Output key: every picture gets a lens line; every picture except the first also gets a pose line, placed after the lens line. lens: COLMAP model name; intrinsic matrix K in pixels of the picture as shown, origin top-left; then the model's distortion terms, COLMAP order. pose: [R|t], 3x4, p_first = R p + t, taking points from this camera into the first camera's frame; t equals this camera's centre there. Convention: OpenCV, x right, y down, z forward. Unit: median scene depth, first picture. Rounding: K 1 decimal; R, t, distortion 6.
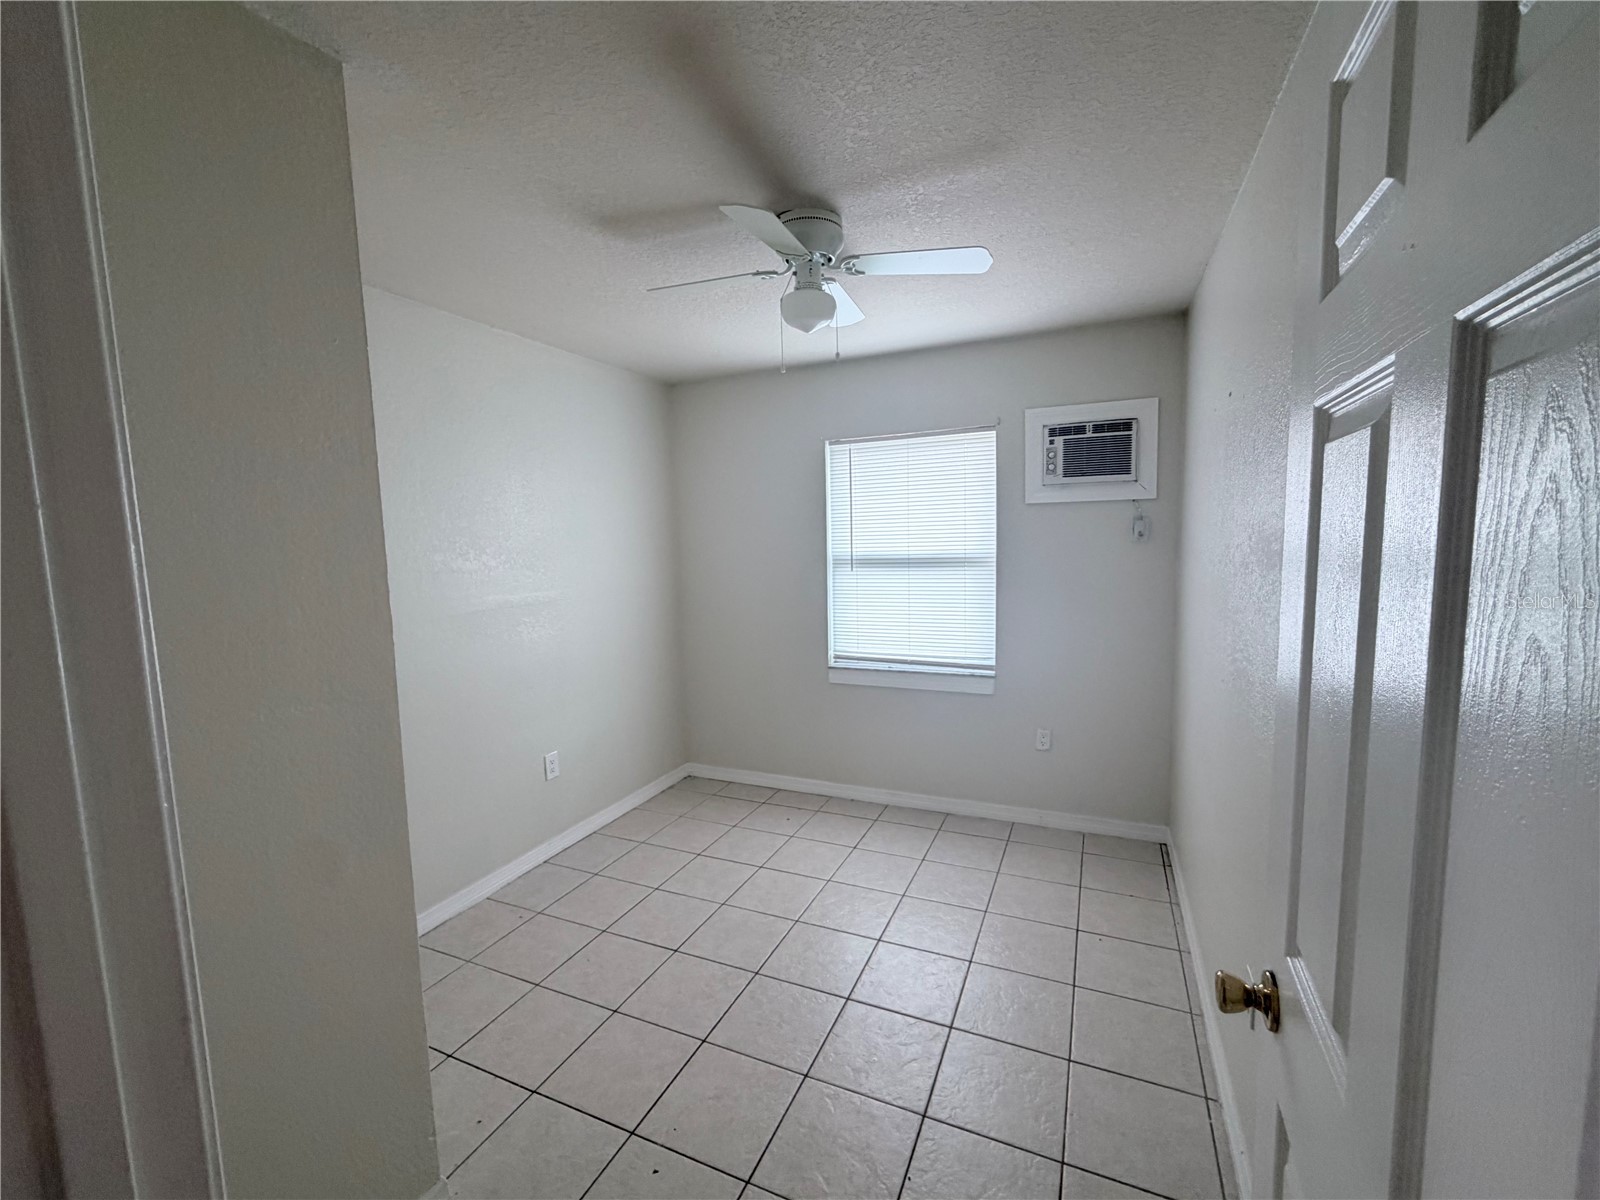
lens RADIAL K [[663.0, 0, 805.6], [0, 663.0, 601.8], [0, 0, 1]] dist [-0.002172, 0.001069]
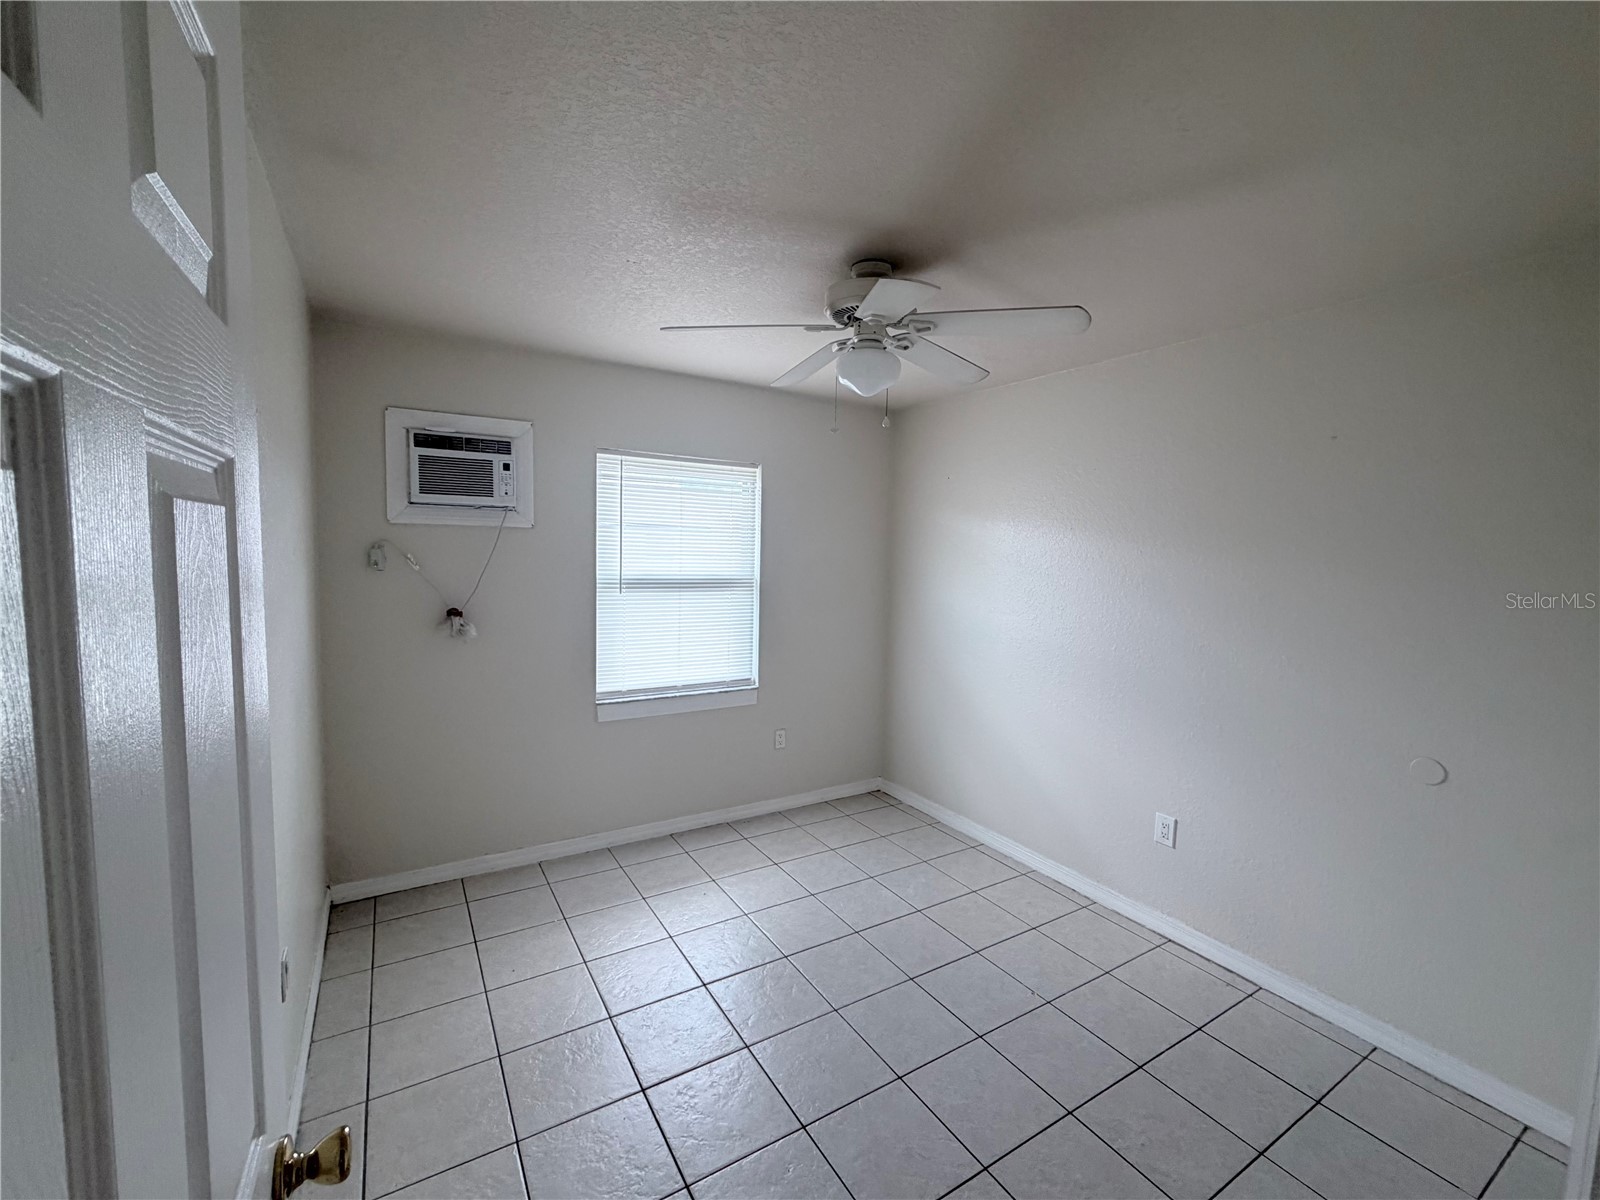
lens RADIAL K [[663.0, 0, 804.0], [0, 663.0, 605.2], [0, 0, 1]] dist [-0.002172, 0.001069]
pose [[0.560428, -0.023259, 0.827876, -0.548782], [0.047209, 0.998877, -0.003895, -0.016549], [-0.826857, 0.041266, 0.560897, 0.284640]]
